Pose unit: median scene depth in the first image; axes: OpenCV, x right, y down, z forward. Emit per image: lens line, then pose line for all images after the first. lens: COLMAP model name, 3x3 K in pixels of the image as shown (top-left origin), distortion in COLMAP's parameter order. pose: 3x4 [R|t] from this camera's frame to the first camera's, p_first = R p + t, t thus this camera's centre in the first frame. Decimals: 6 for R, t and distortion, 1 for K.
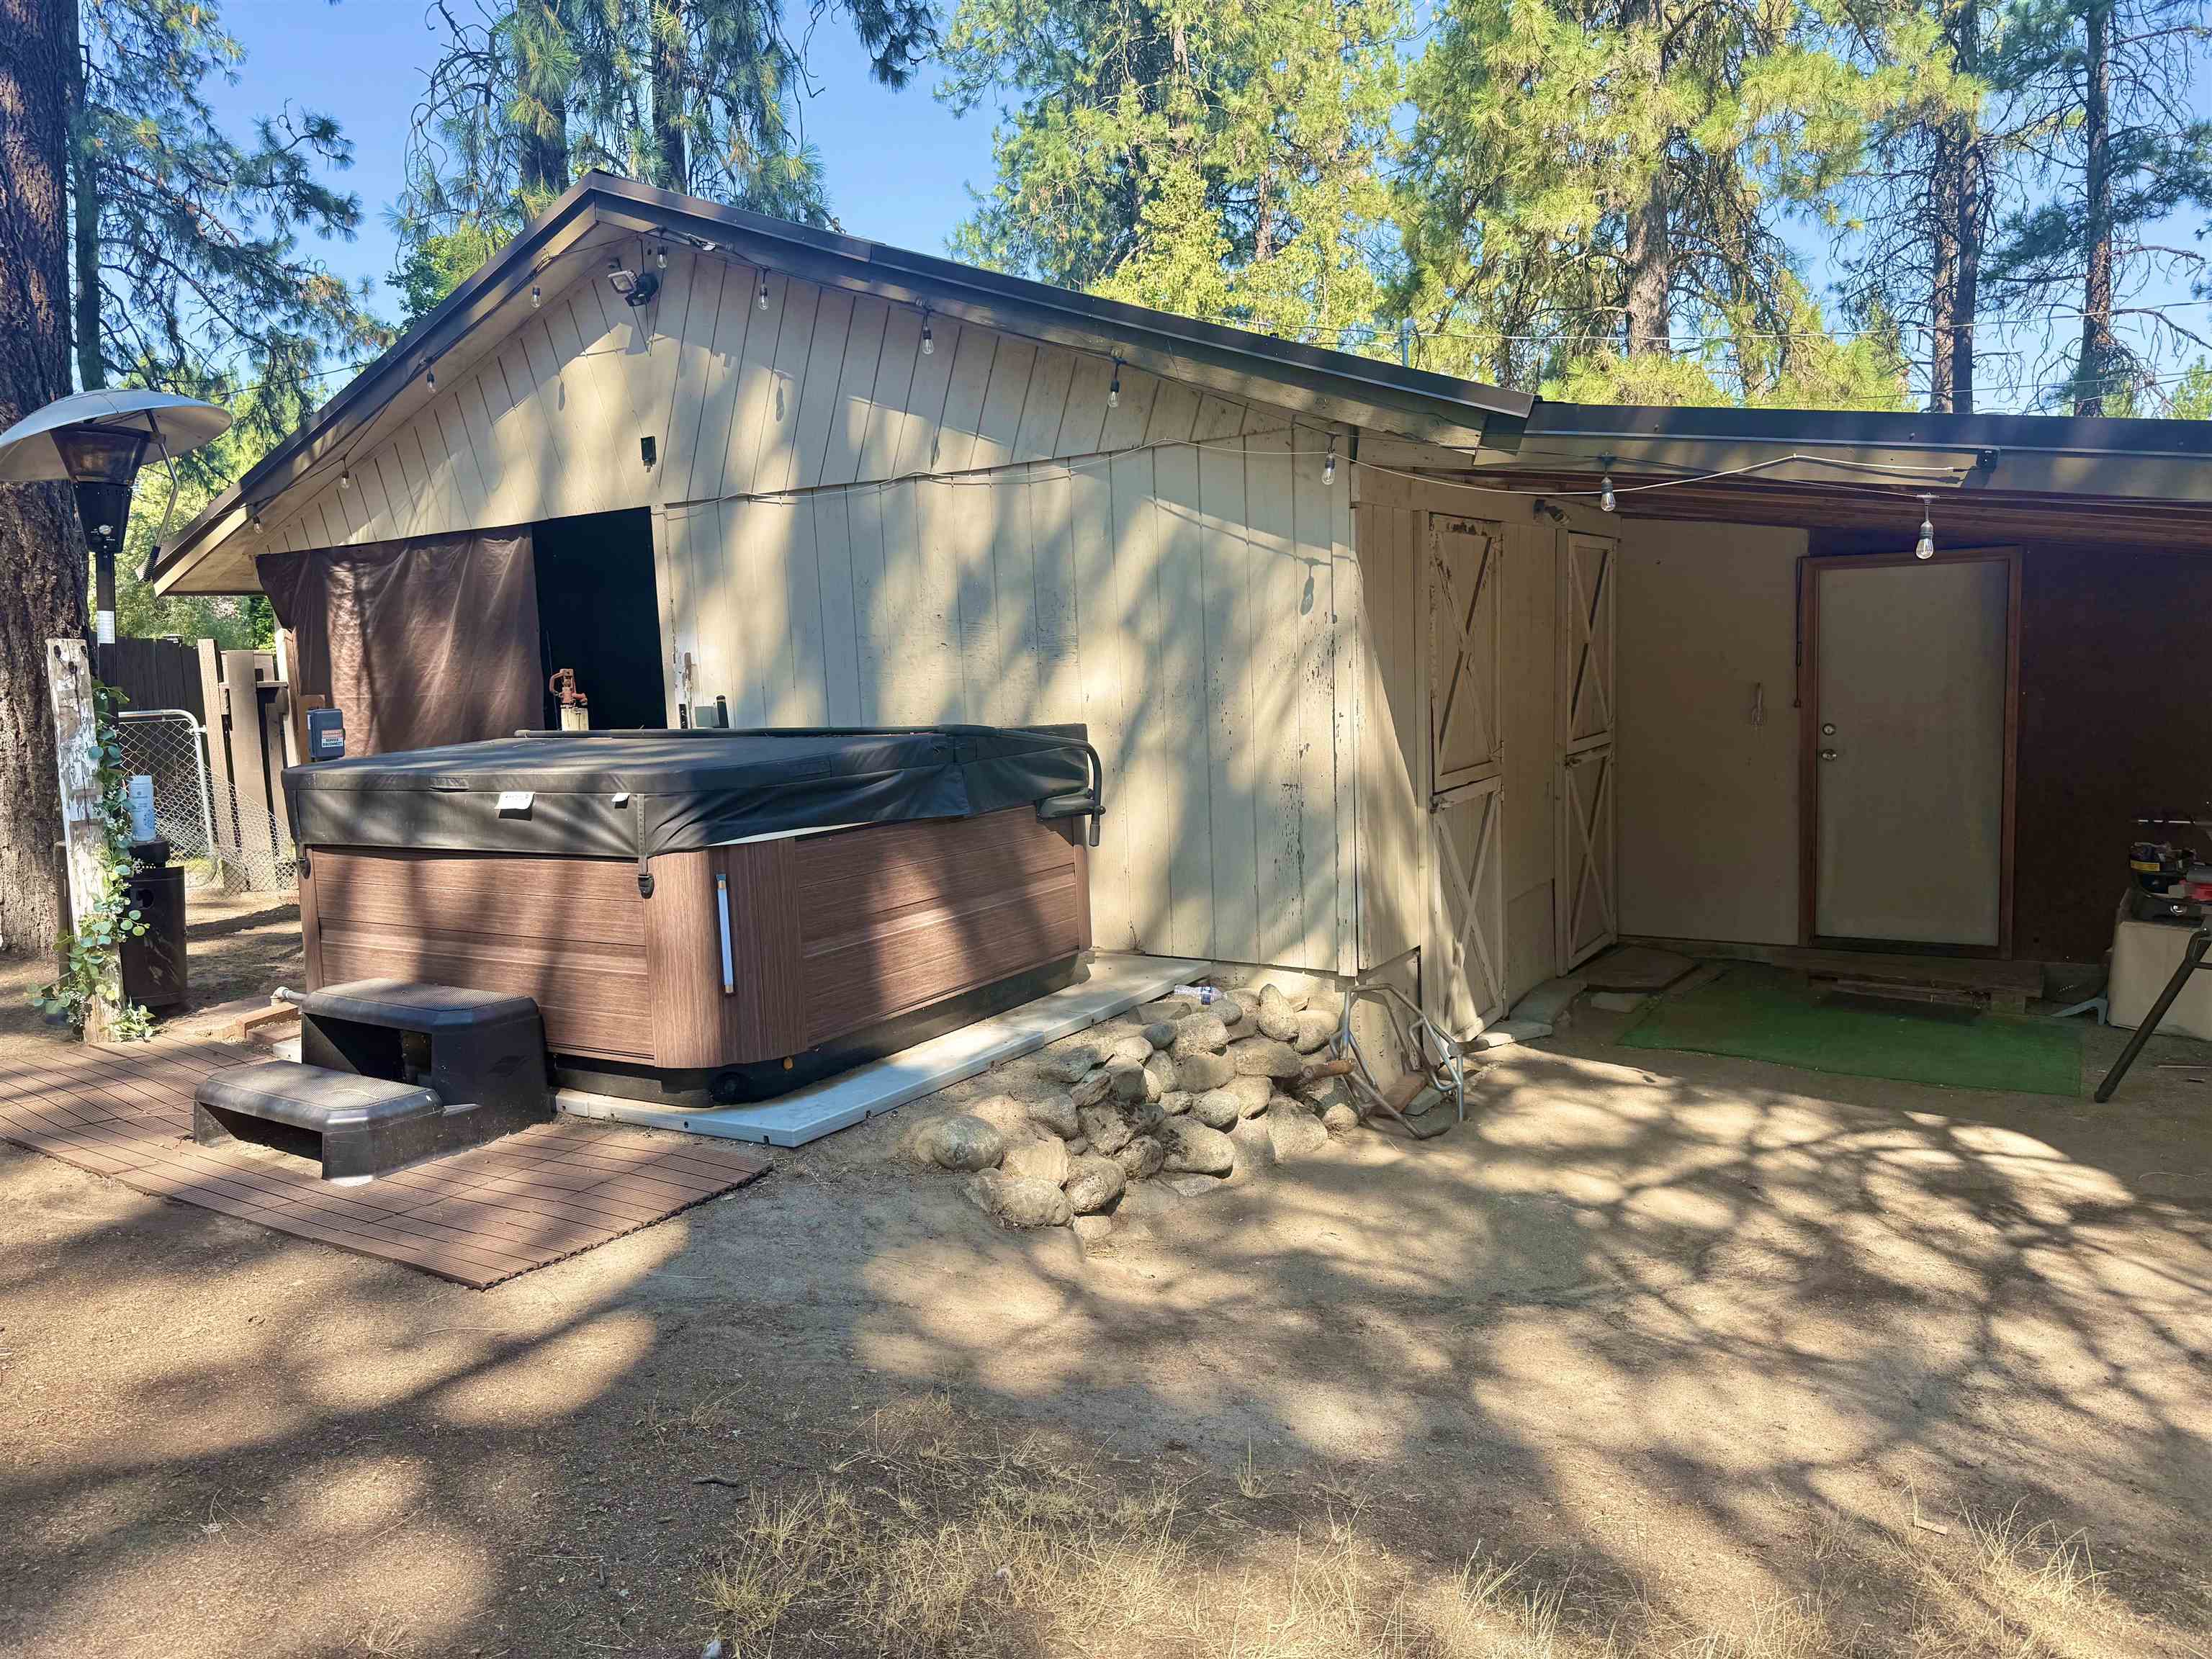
lens RADIAL K [[1529.7, 0, 1106.0], [0, 1529.7, 829.5], [0, 0, 1]] dist [0.001023, -0.001808]
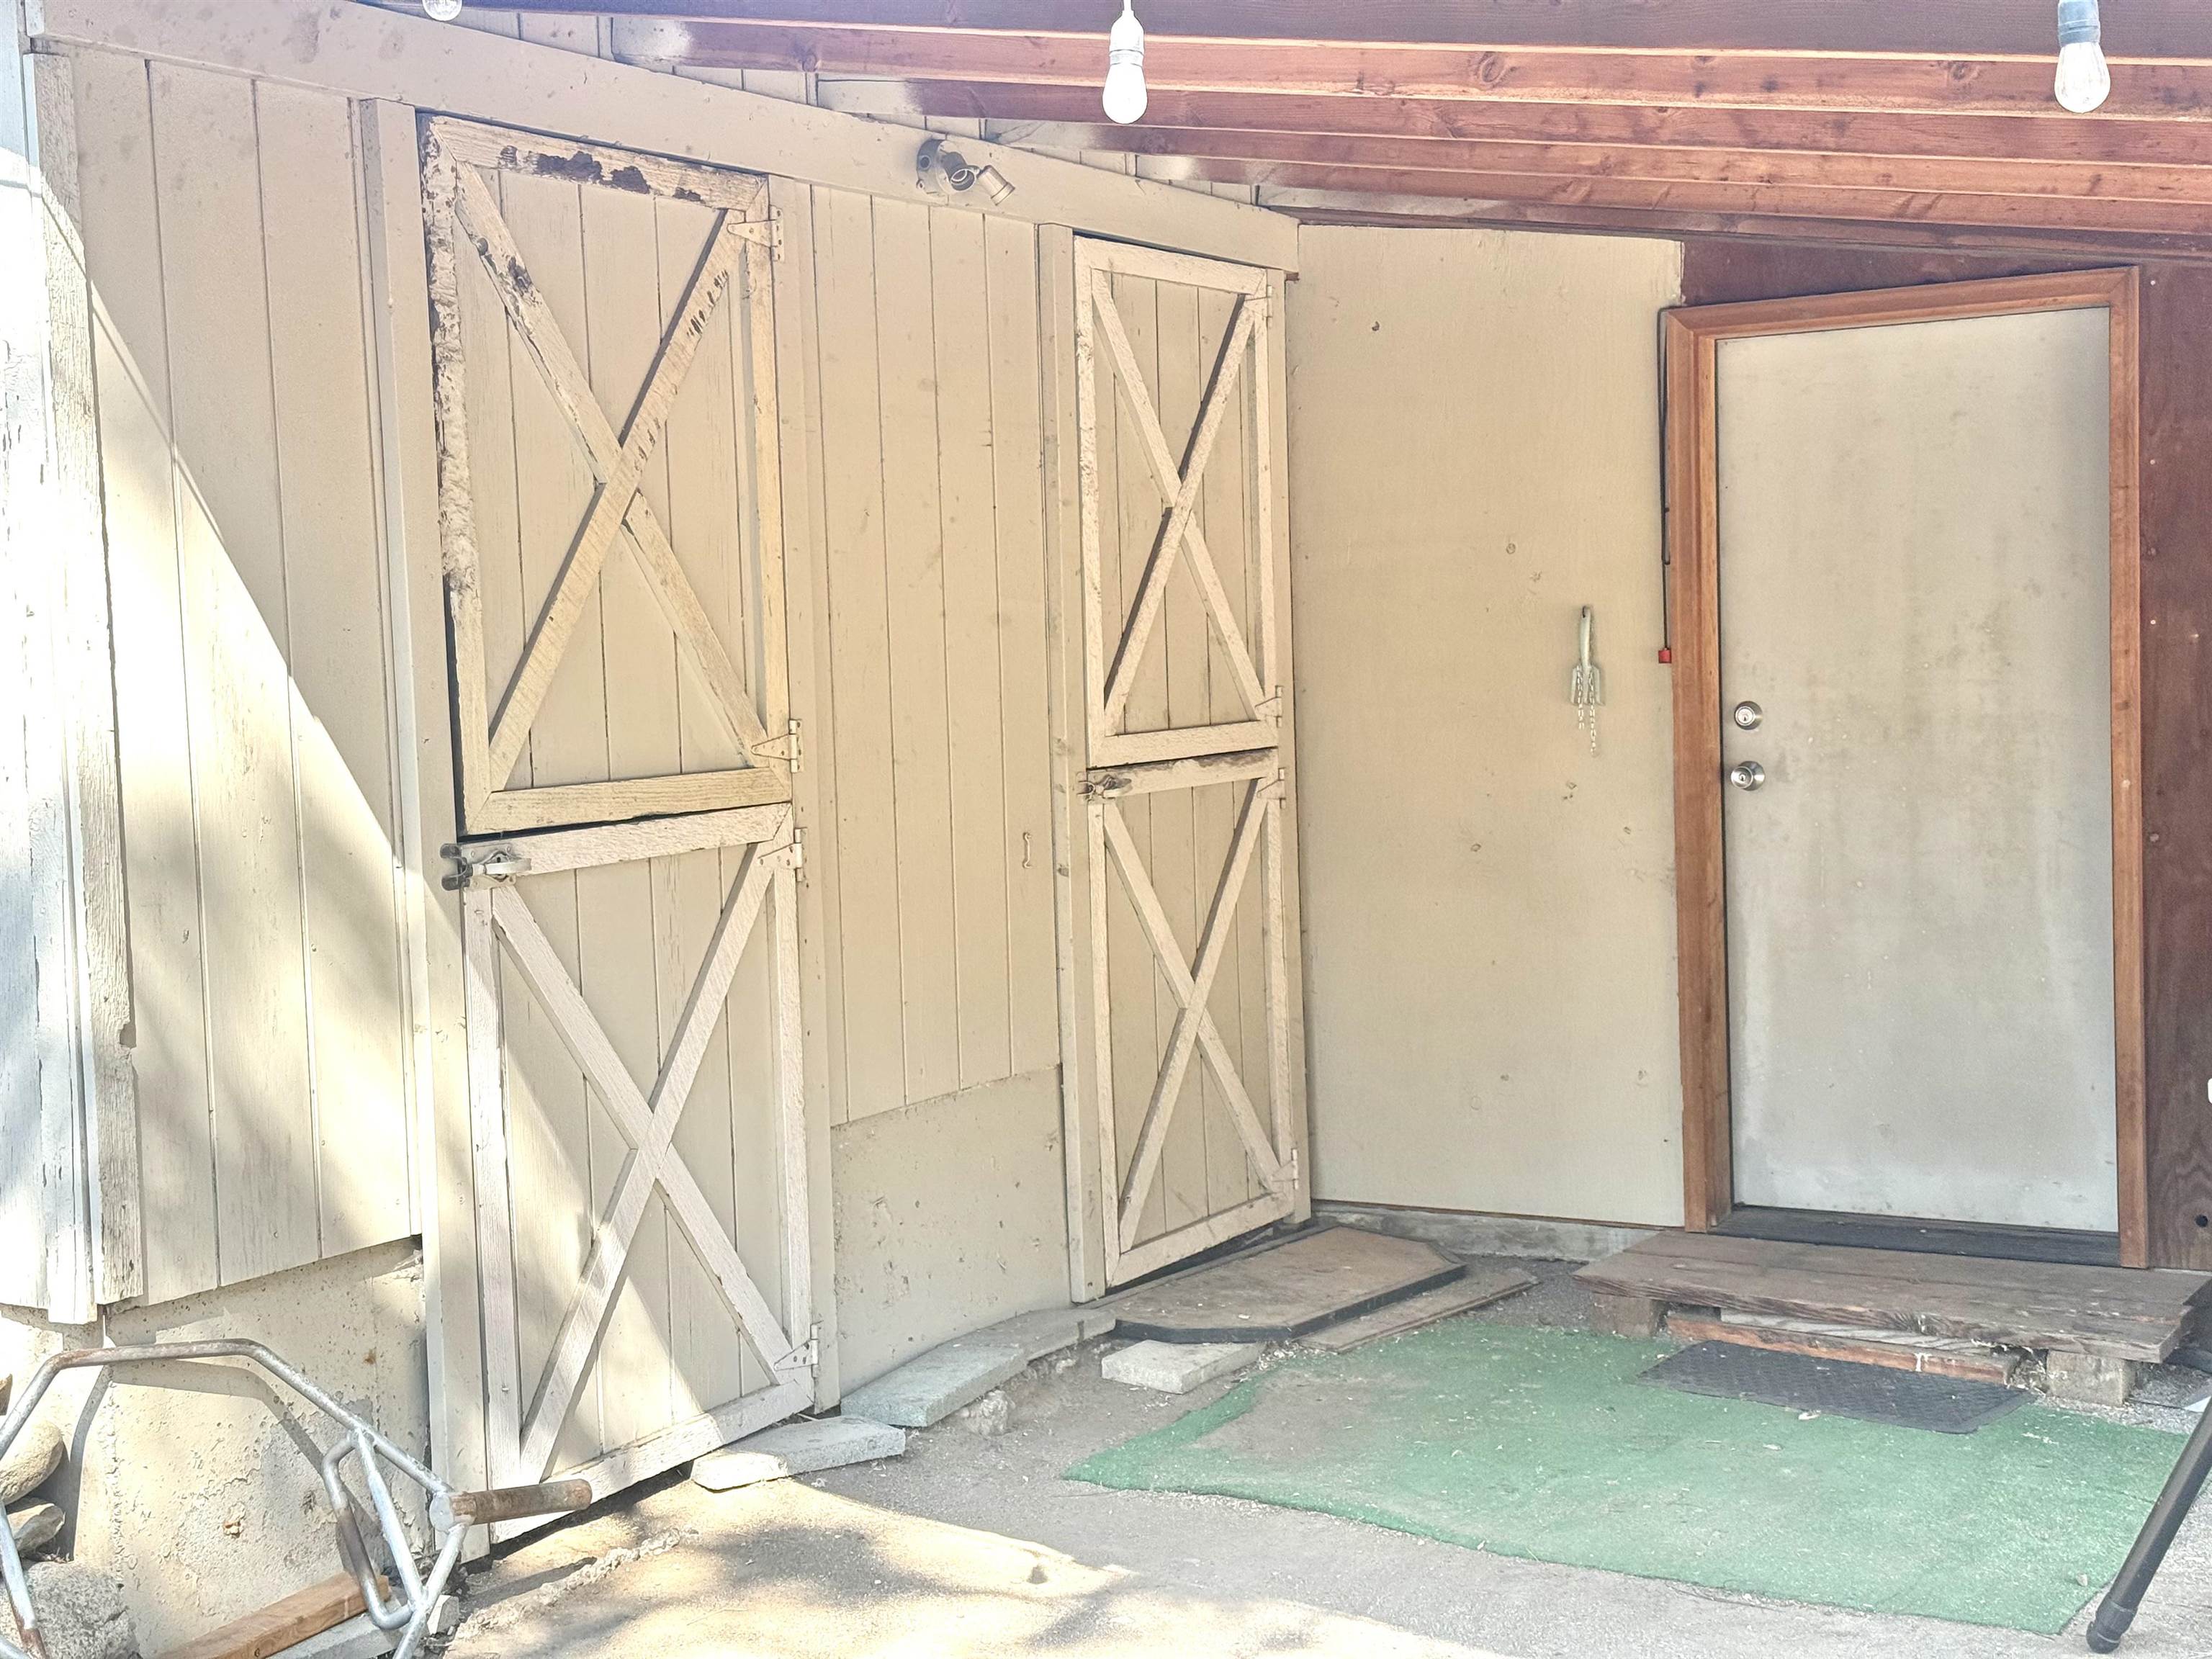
lens RADIAL K [[3082.3, 0, 1106.0], [0, 3082.3, 829.5], [0, 0, 1]] dist [0.162845, -0.062472]
pose [[0.998703, 0.006840, 0.050460, 0.318687], [-0.004360, 0.998785, -0.049086, 0.011708], [-0.050734, 0.048802, 0.997519, 0.192417]]
